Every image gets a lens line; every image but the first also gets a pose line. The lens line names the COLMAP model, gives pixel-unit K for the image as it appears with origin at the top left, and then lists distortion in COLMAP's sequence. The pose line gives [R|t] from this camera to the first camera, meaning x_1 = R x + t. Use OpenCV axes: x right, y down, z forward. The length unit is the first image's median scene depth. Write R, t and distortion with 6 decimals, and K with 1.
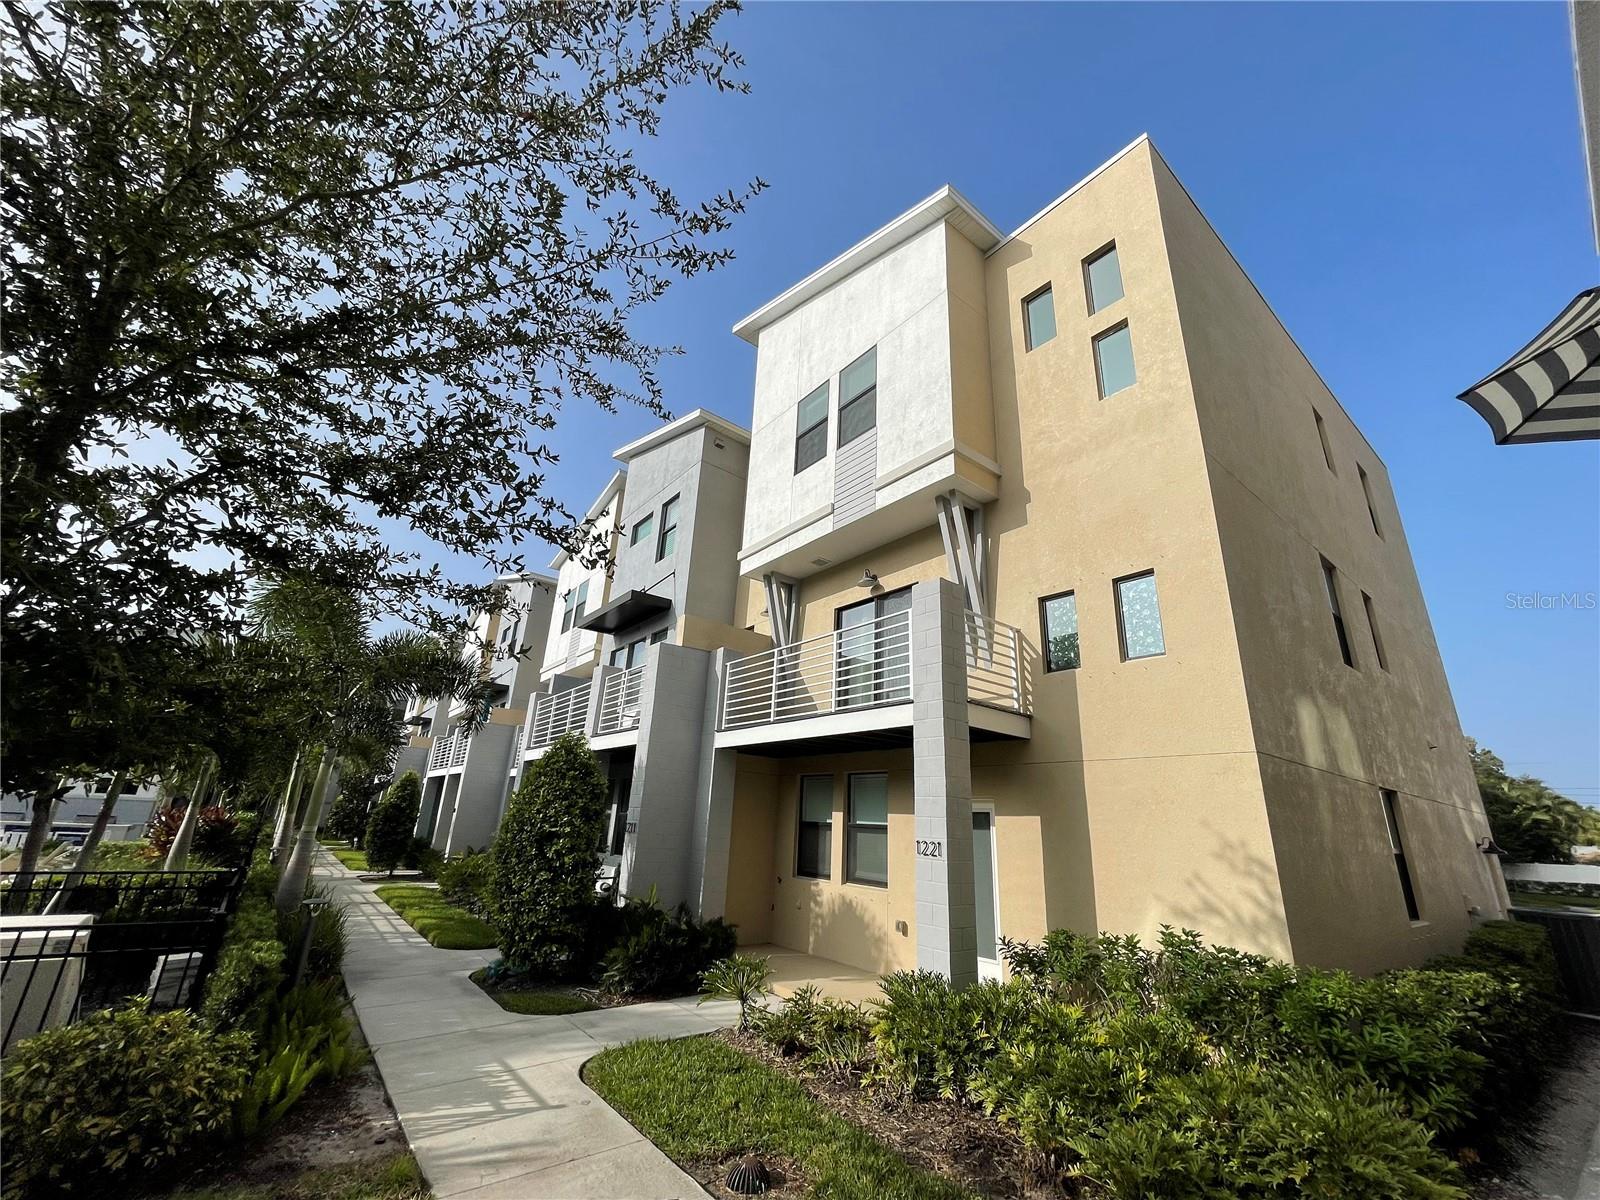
lens RADIAL K [[648.8, 0, 803.2], [0, 648.8, 601.4], [0, 0, 1]] dist [-0.003376, 0.002758]
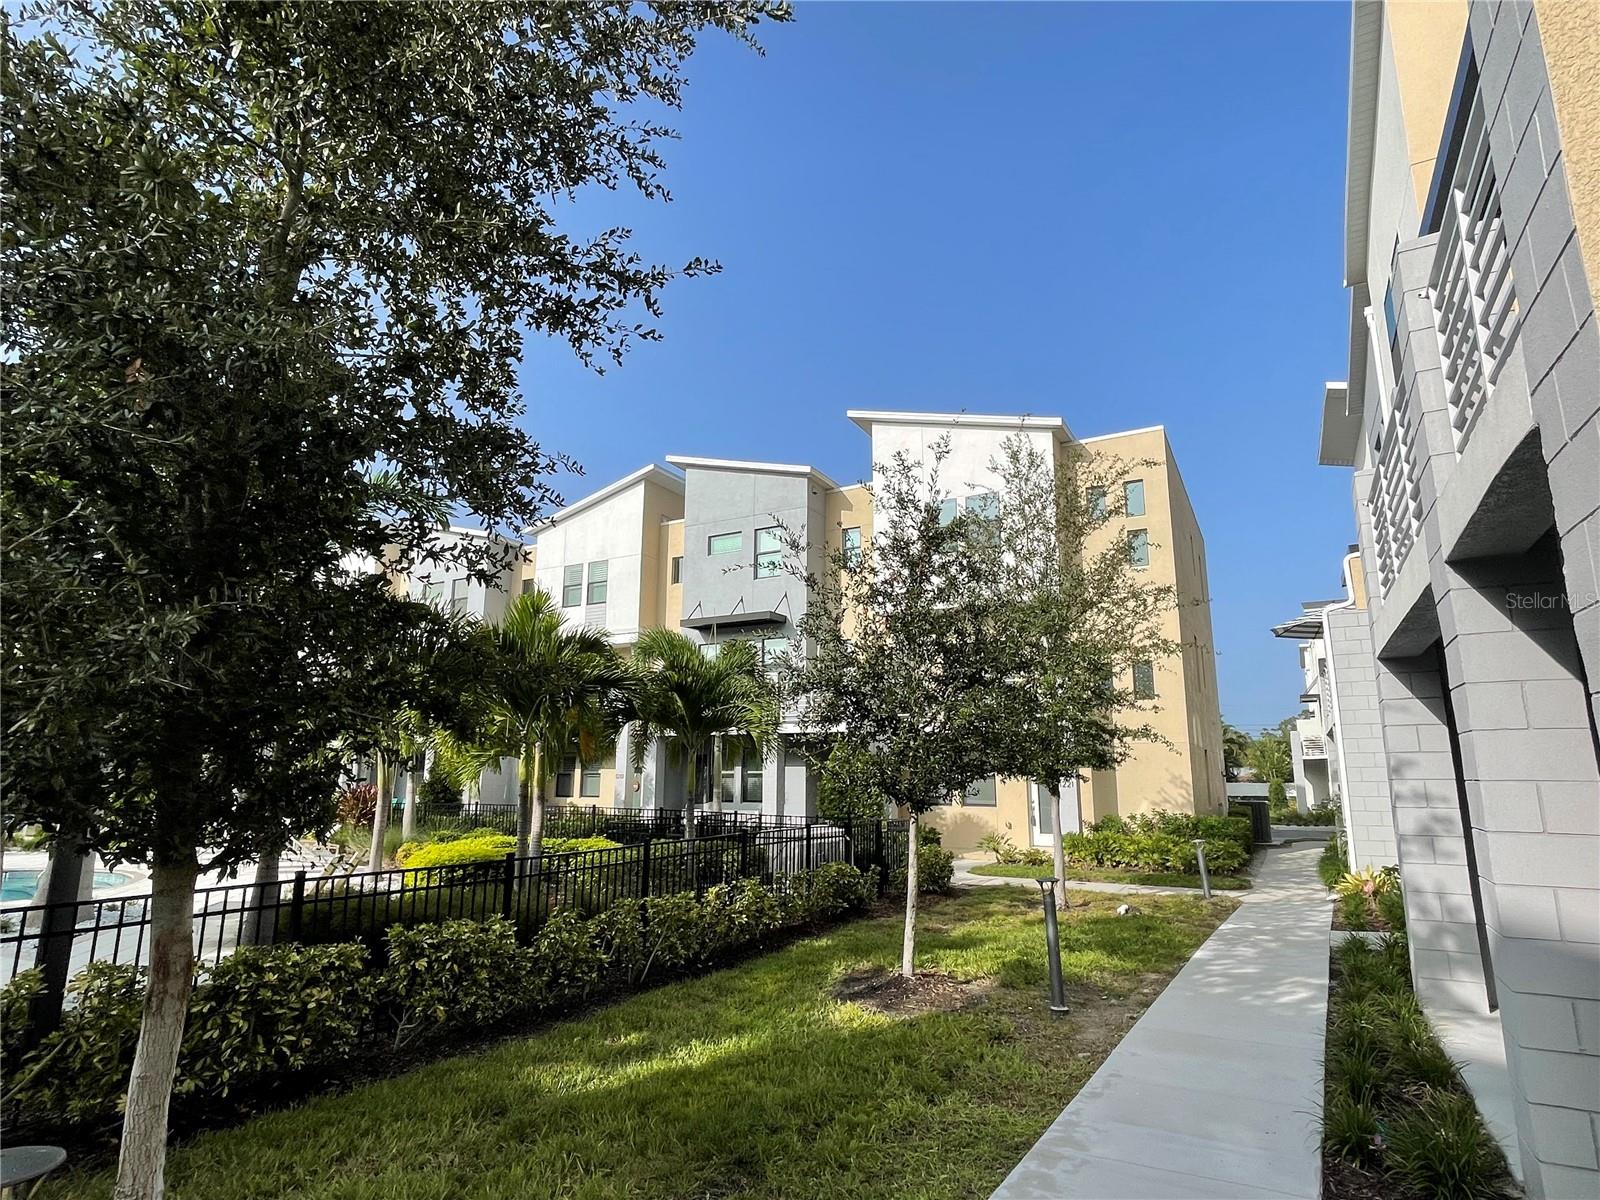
lens RADIAL K [[844.7, 0, 800.7], [0, 844.7, 613.1], [0, 0, 1]] dist [-0.001291, -0.000441]
pose [[0.928039, 0.042521, 0.370048, -1.569318], [-0.093248, 0.988350, 0.120287, -0.421828], [-0.360622, -0.146137, 0.921193, -1.148041]]
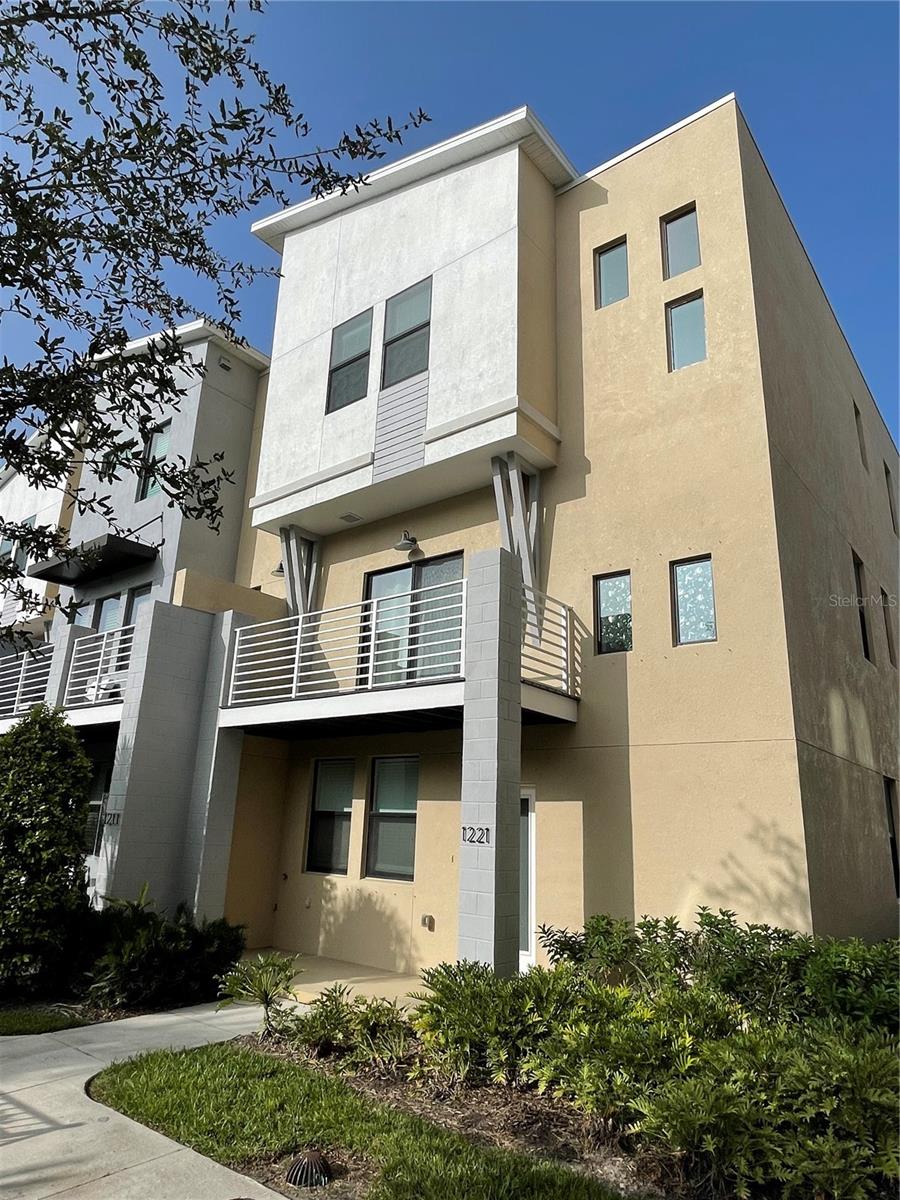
lens RADIAL K [[755.4, 0, 446.4], [0, 755.4, 602.0], [0, 0, 1]] dist [-0.001114, -0.002066]
pose [[0.975829, 0.053963, 0.211767, -0.085494], [-0.064477, 0.996990, 0.043058, -0.001048], [-0.208806, -0.055671, 0.976371, -0.036353]]
